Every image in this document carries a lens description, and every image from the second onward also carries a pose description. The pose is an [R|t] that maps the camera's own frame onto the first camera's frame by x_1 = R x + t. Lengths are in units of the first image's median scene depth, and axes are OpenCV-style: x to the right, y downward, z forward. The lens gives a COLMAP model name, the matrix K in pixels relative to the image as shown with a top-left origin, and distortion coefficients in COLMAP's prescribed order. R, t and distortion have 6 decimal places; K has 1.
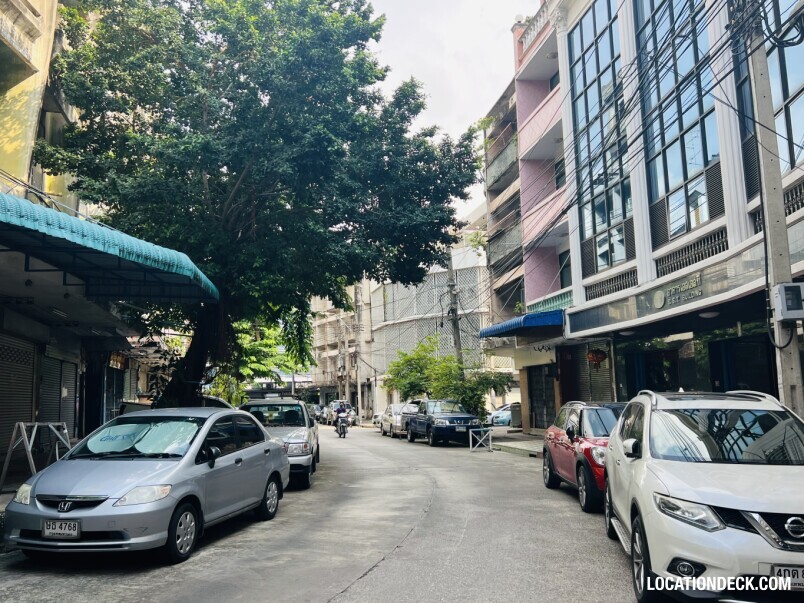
lens RADIAL K [[707.3, 0, 402.0], [0, 707.3, 301.5], [0, 0, 1]] dist [0.065326, -0.088499]
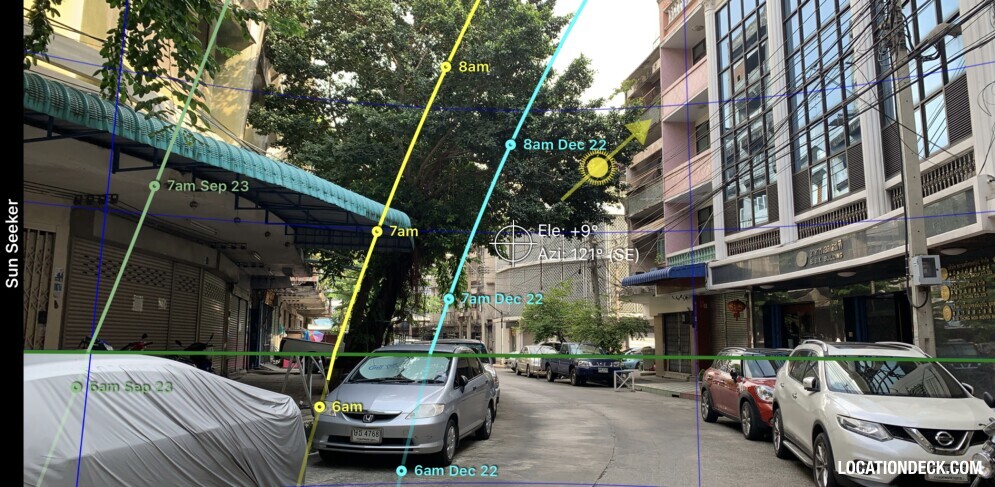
lens RADIAL K [[725.3, 0, 499.2], [0, 725.3, 235.1], [0, 0, 1]] dist [0.053290, -0.085469]
pose [[0.999716, 0.023819, -0.000971, -0.115340], [-0.023825, 0.999689, -0.007309, -0.020078], [0.000797, 0.007331, 0.999973, -0.155593]]
